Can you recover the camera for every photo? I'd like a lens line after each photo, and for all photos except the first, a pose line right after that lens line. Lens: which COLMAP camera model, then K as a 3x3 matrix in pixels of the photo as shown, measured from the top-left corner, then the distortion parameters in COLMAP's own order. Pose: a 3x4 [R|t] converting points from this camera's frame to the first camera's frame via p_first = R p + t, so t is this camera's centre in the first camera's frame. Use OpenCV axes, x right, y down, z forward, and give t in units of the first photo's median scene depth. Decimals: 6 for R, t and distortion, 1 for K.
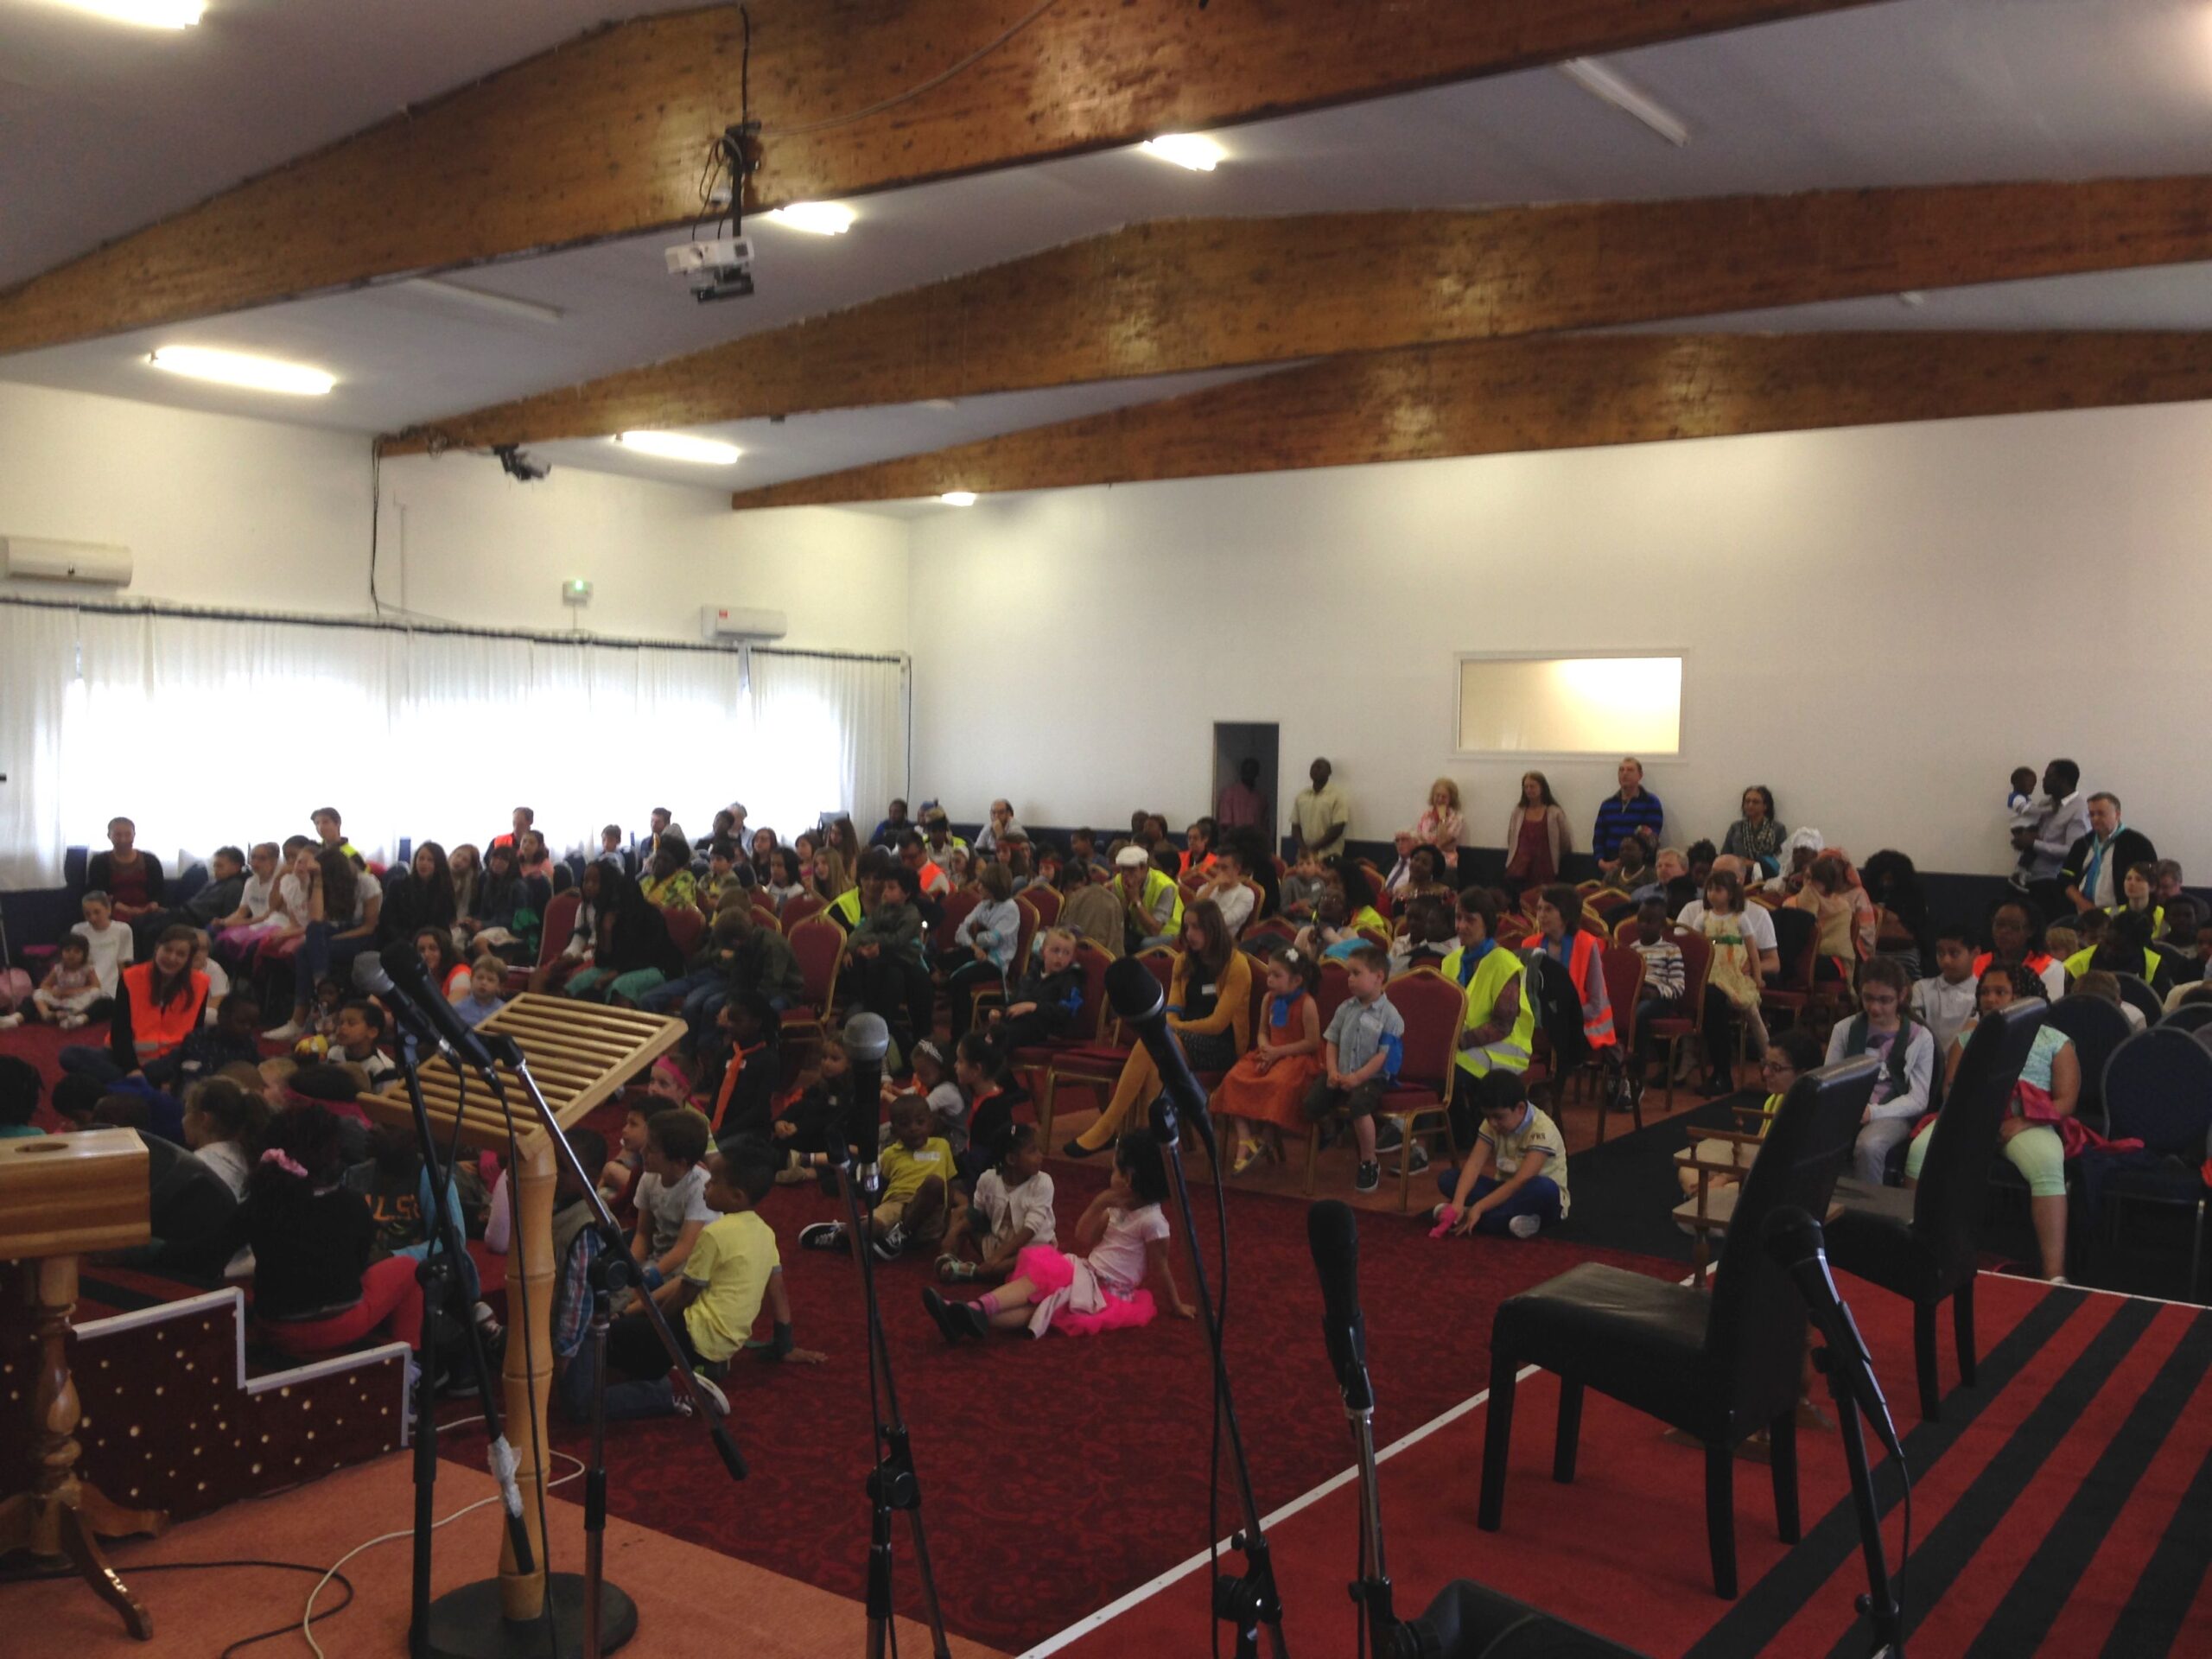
lens RADIAL K [[2204.9, 0, 1106.0], [0, 2204.9, 829.5], [0, 0, 1]] dist [0.163184, -0.277429]
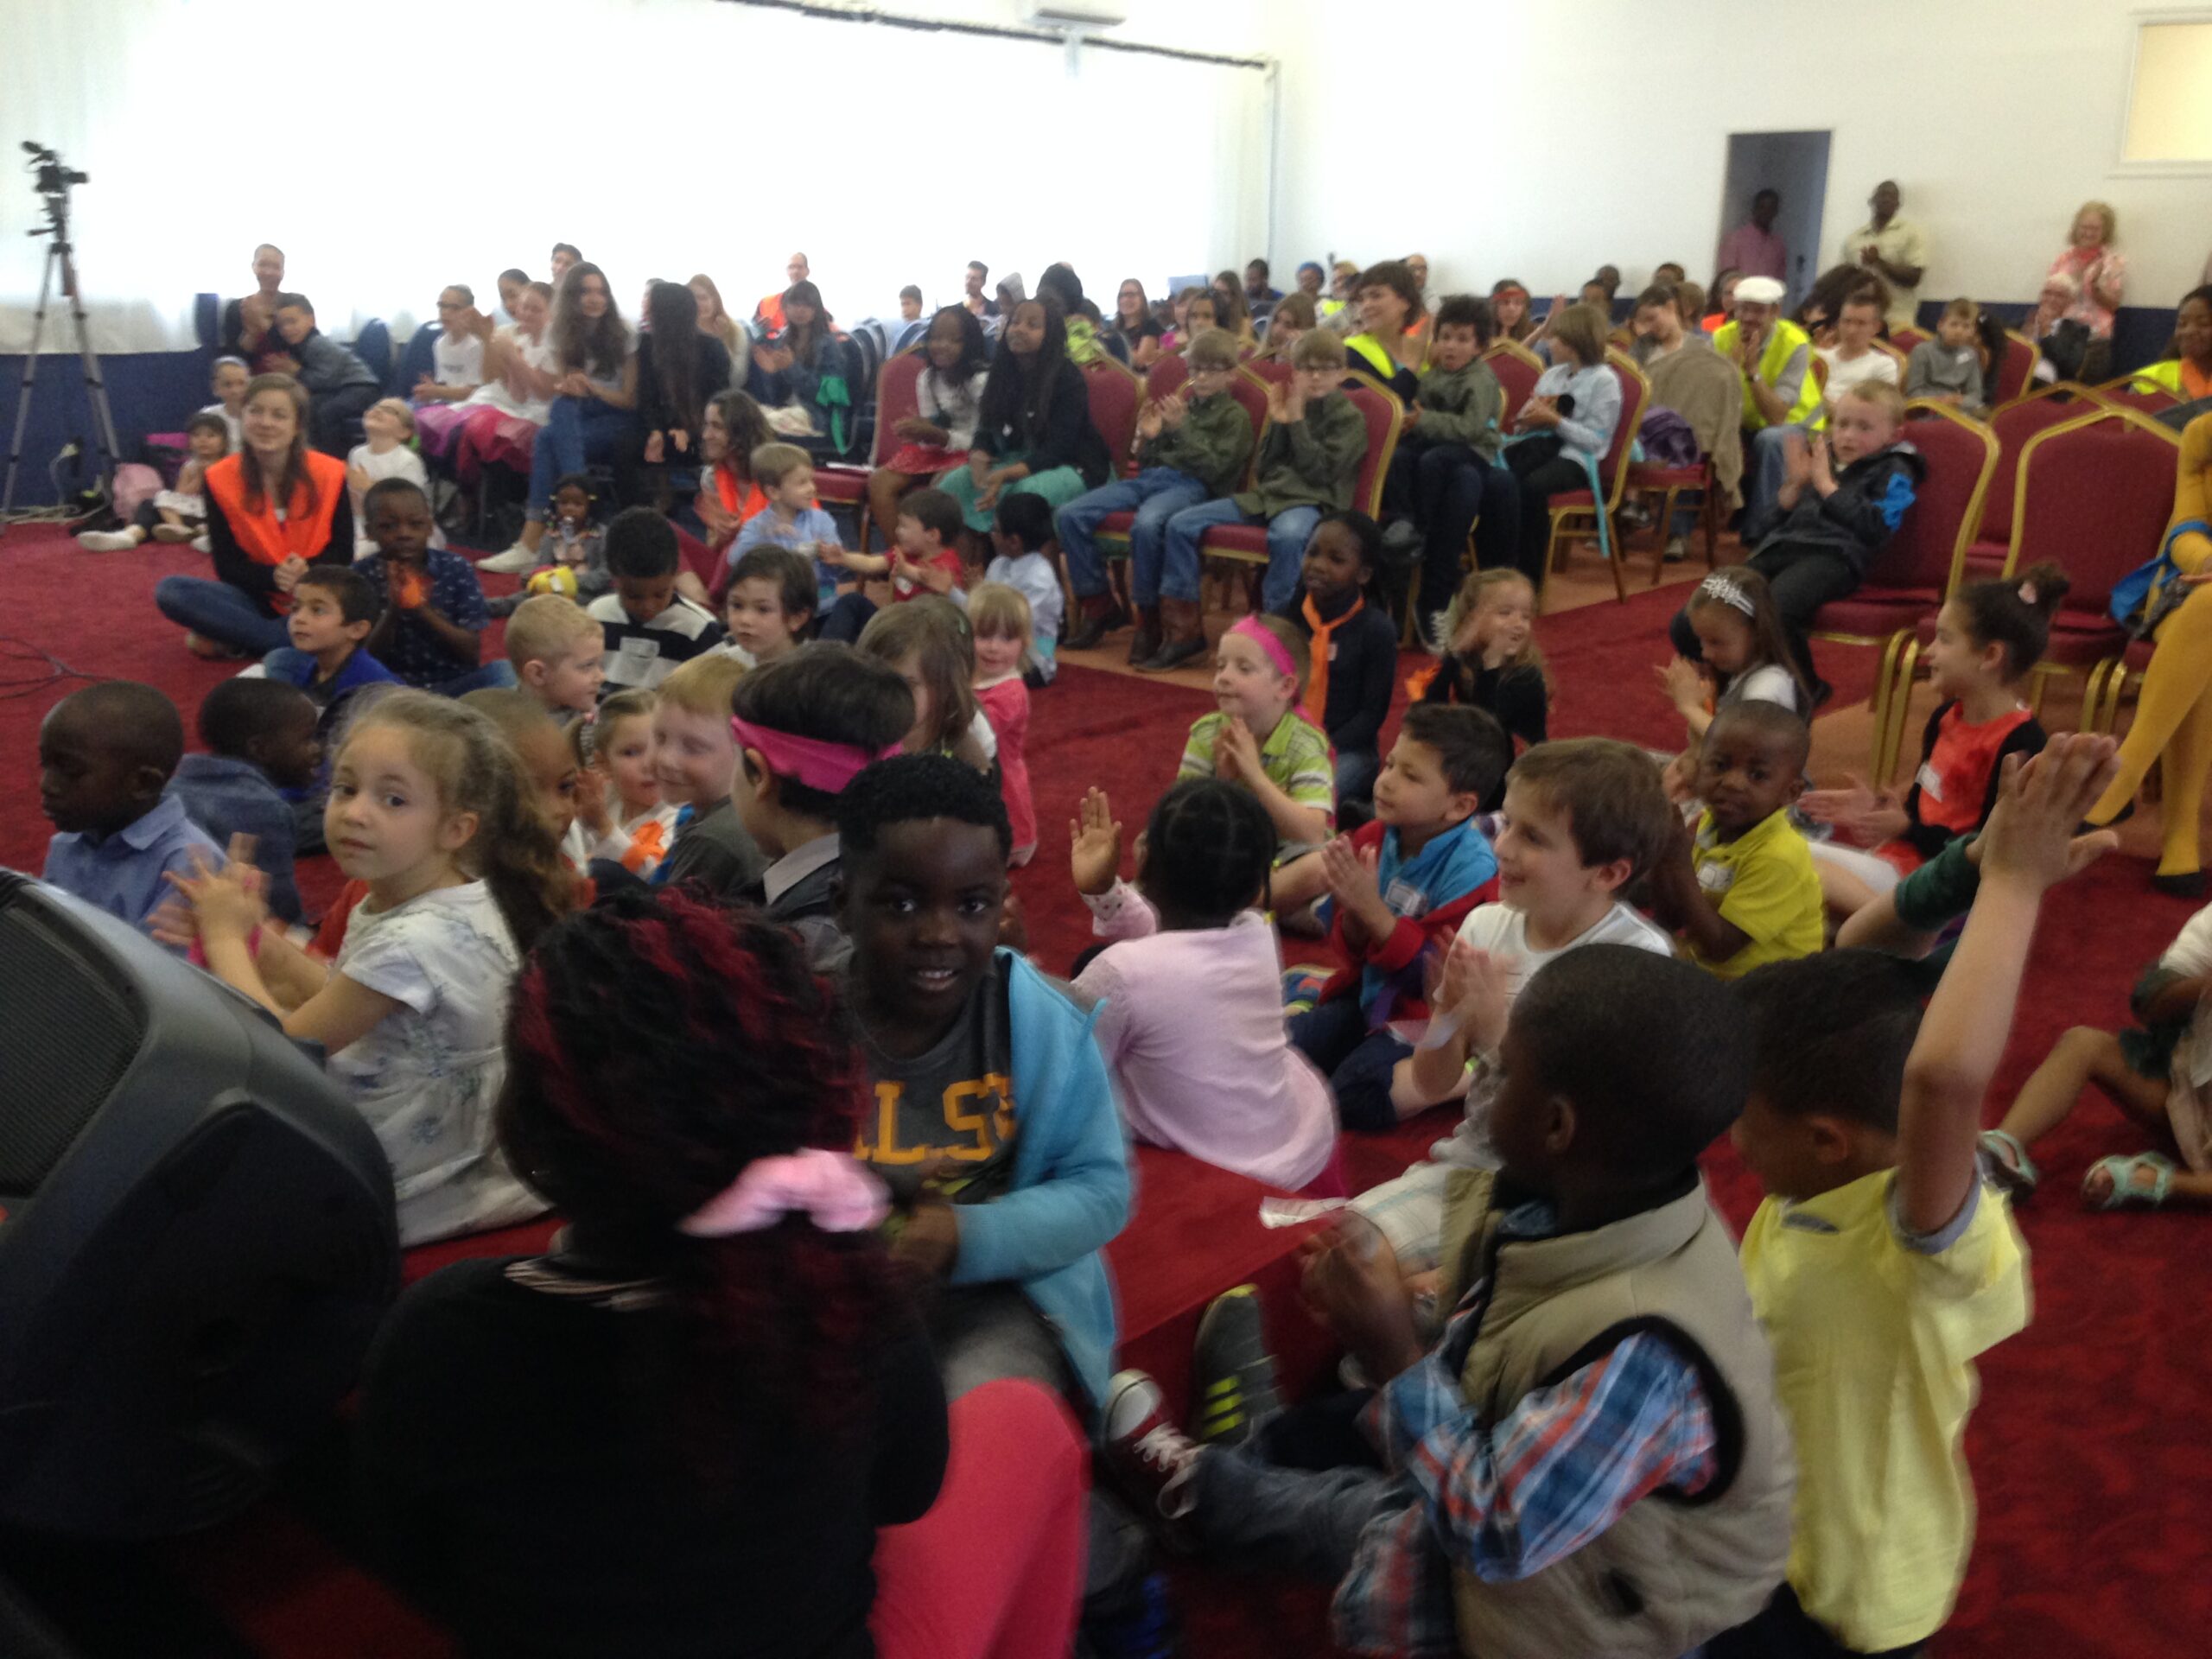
lens RADIAL K [[2204.9, 0, 1106.0], [0, 2204.9, 829.5], [0, 0, 1]] dist [0.163184, -0.277429]
pose [[0.996497, 0.015696, -0.082139, -0.115183], [0.001583, 0.978511, 0.206186, 0.027671], [0.083610, -0.205594, 0.975059, 0.302125]]
